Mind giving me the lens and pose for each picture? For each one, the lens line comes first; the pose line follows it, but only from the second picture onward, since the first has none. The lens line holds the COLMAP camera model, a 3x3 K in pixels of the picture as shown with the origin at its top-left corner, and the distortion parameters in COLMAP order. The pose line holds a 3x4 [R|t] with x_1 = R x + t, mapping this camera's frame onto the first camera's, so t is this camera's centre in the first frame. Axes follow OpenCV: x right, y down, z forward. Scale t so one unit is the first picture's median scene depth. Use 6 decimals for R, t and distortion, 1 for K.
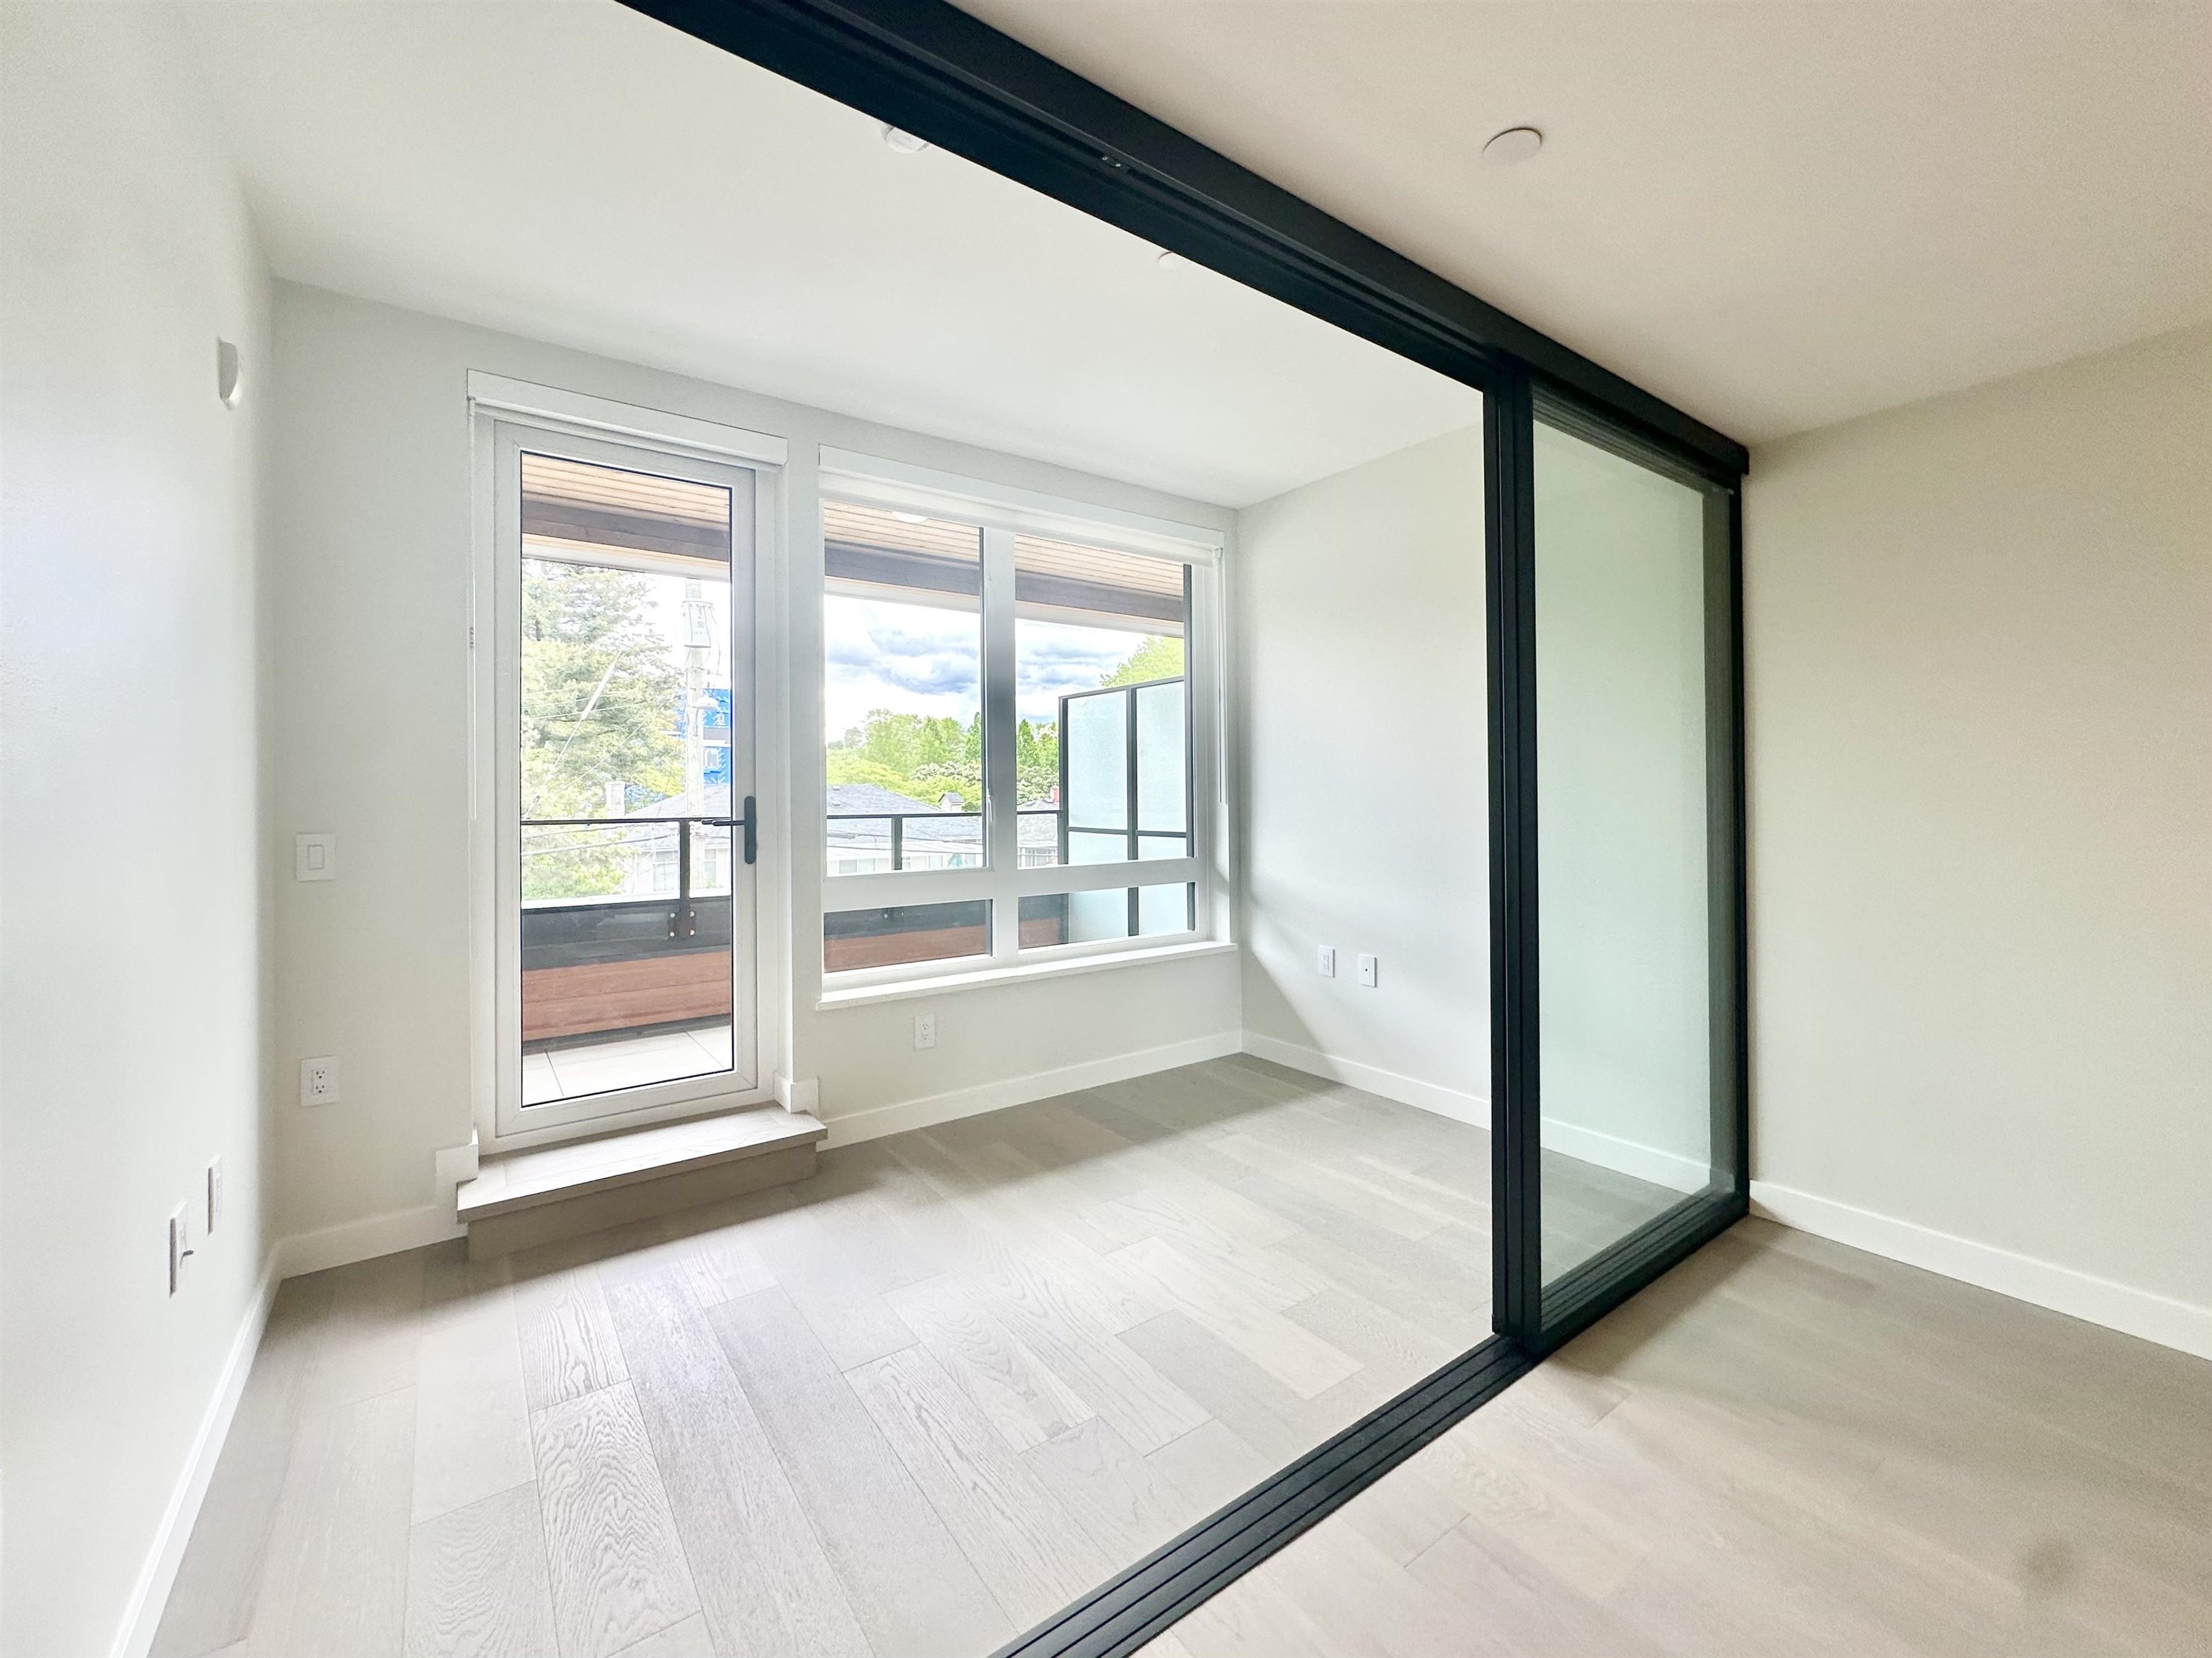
lens RADIAL K [[897.2, 0, 1113.7], [0, 897.2, 807.8], [0, 0, 1]] dist [-0.000348, 0.000120]
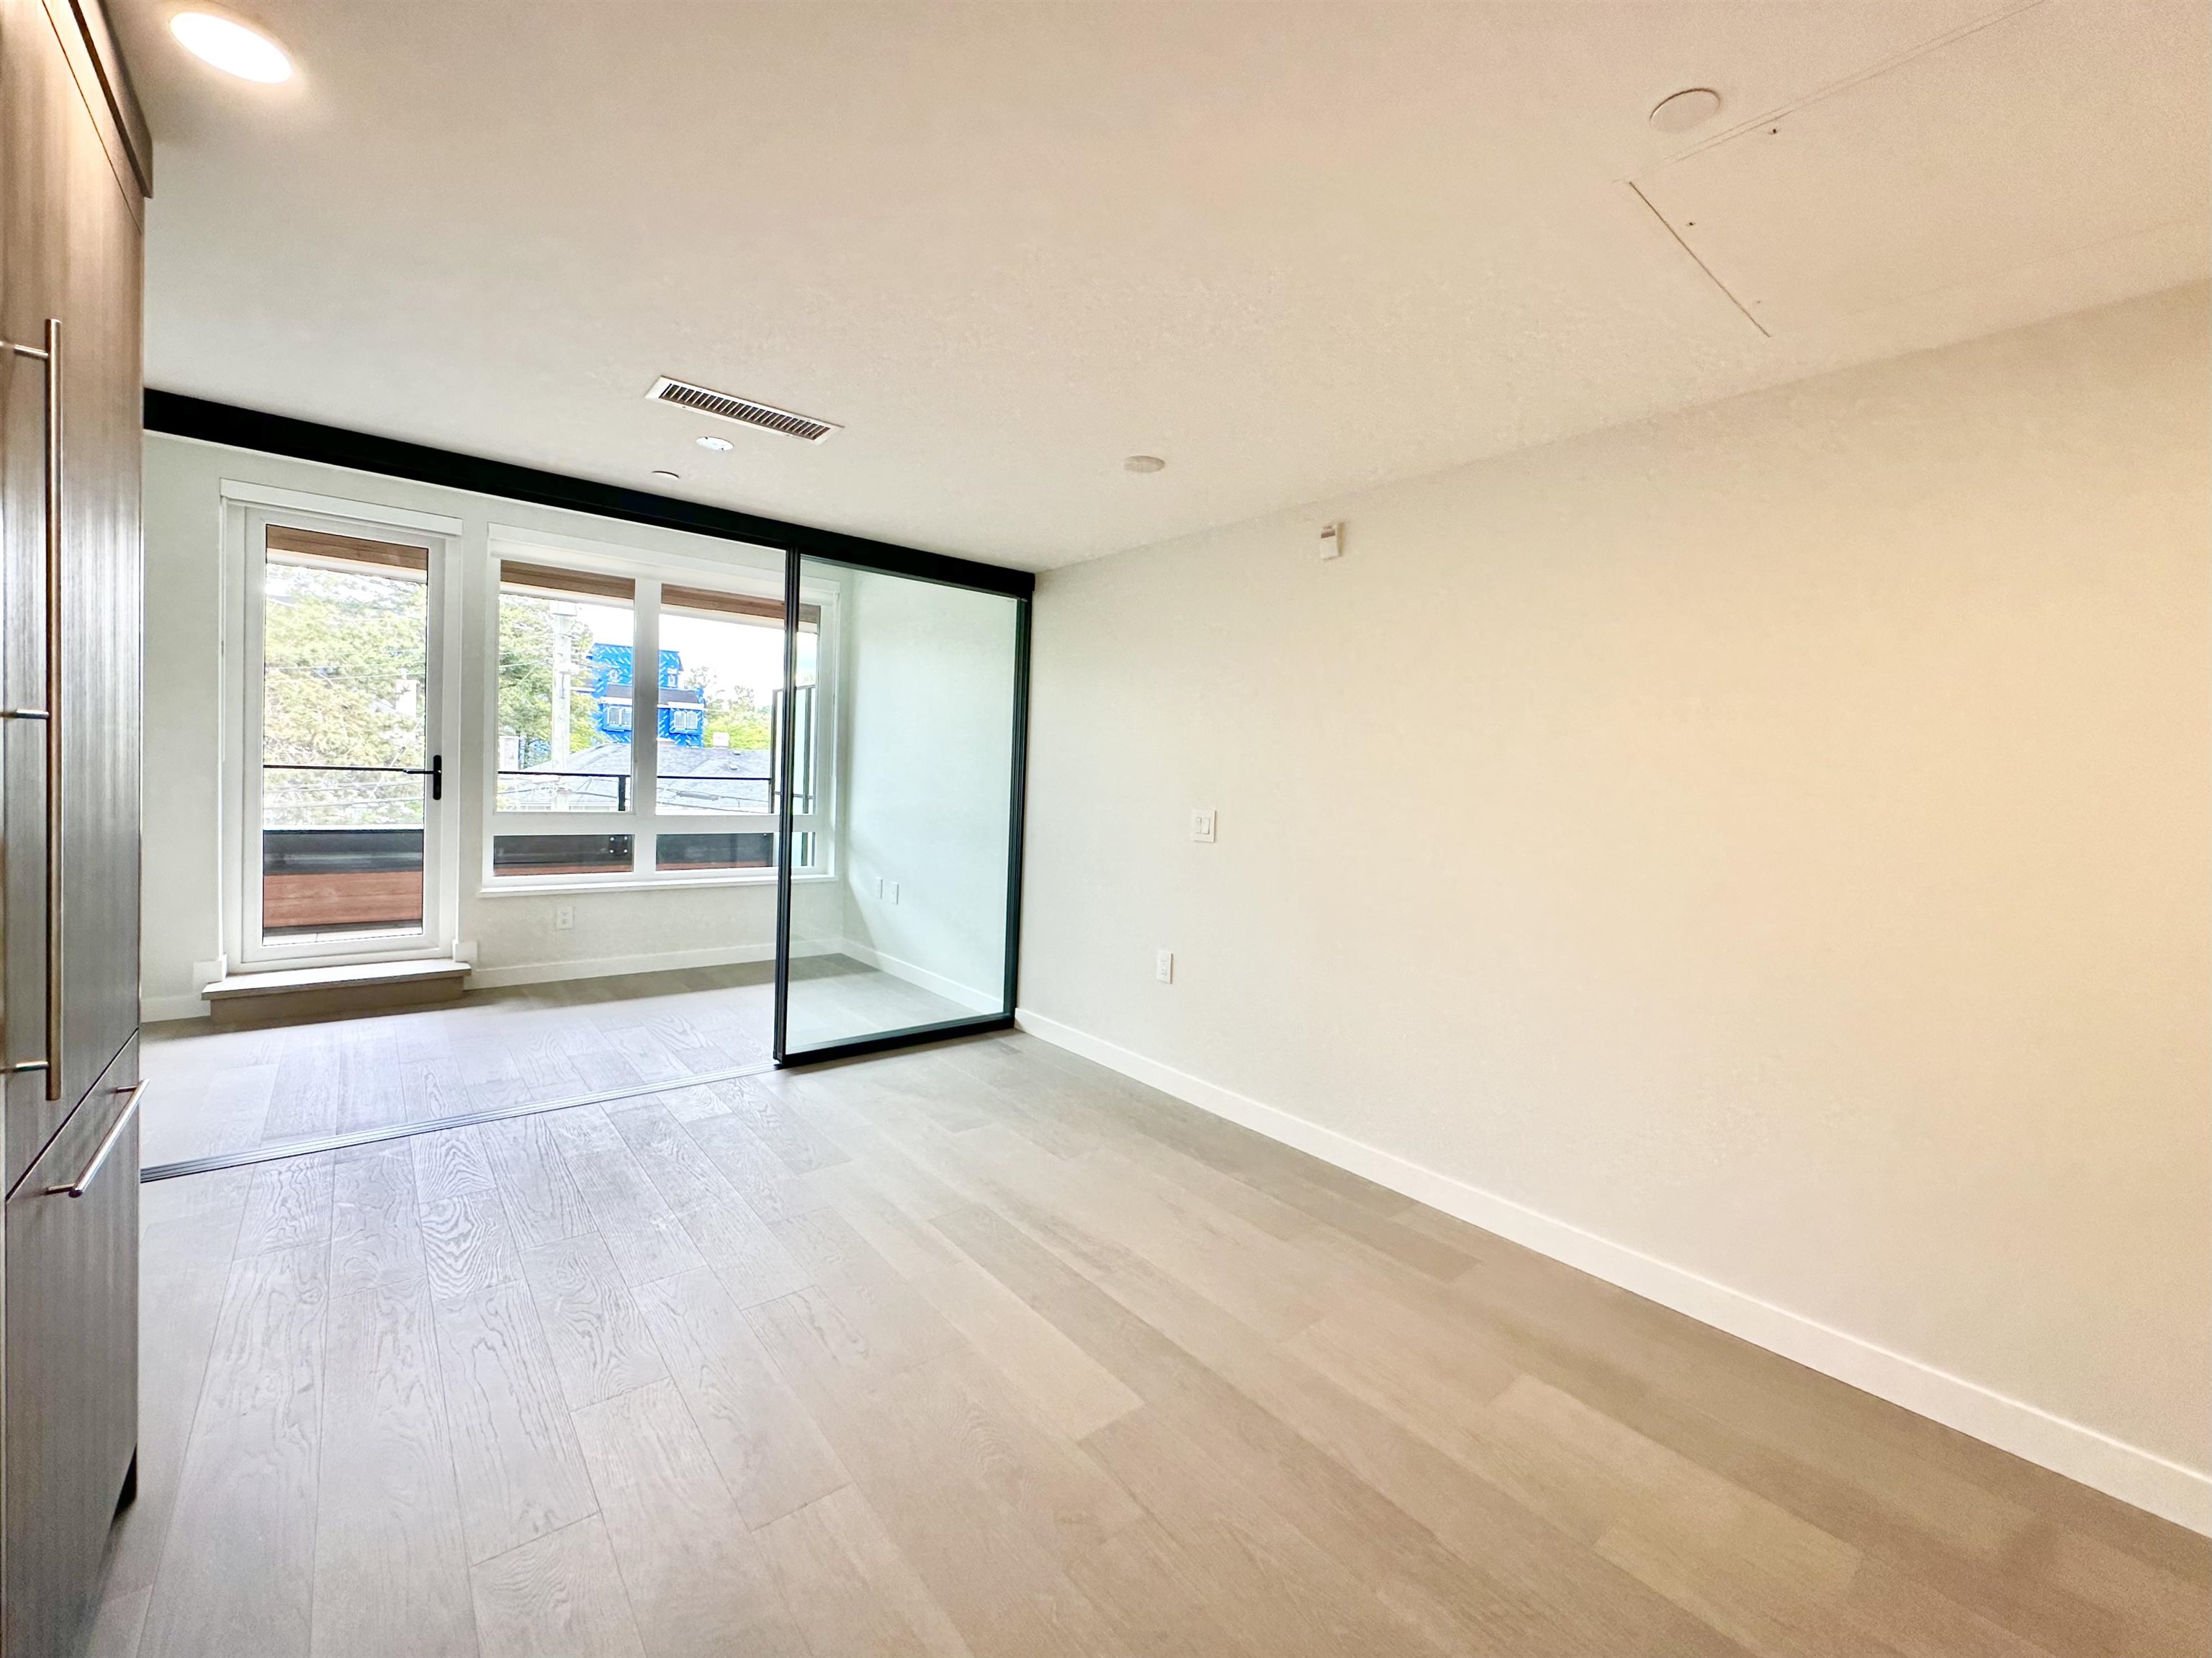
lens RADIAL K [[897.2, 0, 1113.7], [0, 897.2, 807.8], [0, 0, 1]] dist [-0.000348, 0.000120]
pose [[0.997181, 0.043354, 0.061242, 0.560595], [-0.044796, 0.998746, 0.022368, -0.008129], [-0.060196, -0.025049, 0.997872, -0.507902]]
